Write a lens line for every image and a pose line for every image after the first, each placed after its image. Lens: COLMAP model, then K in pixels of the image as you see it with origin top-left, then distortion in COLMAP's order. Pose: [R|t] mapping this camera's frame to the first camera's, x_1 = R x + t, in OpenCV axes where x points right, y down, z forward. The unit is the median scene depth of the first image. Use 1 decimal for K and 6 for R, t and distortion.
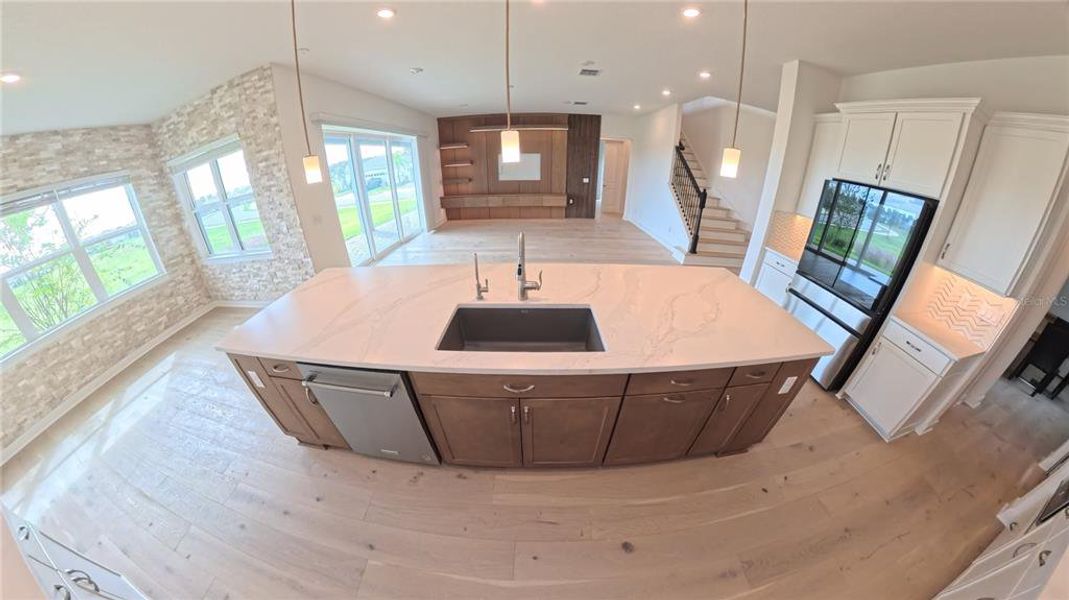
lens RADIAL K [[433.0, 0, 534.5], [0, 433.0, 300.0], [0, 0, 1]] dist [0.000430, 0.000003]
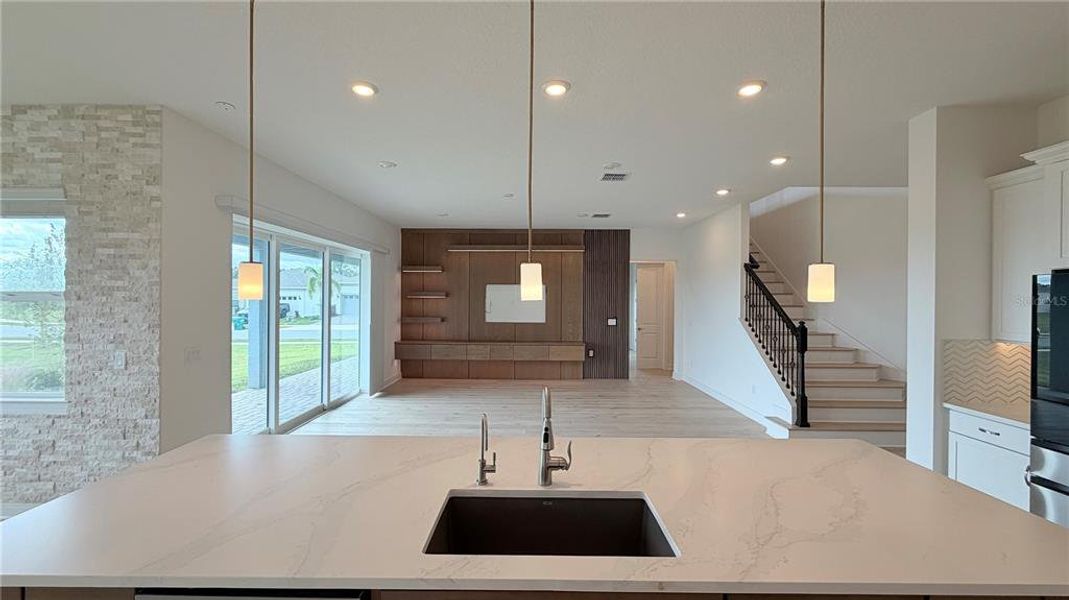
lens RADIAL K [[488.3, 0, 534.5], [0, 488.3, 300.0], [0, 0, 1]] dist [-0.002999, -0.000719]
pose [[0.999722, 0.013400, -0.019410, 0.011514], [-0.020871, 0.885912, -0.463383, 0.053498], [0.010986, 0.463659, 0.885945, 0.321880]]
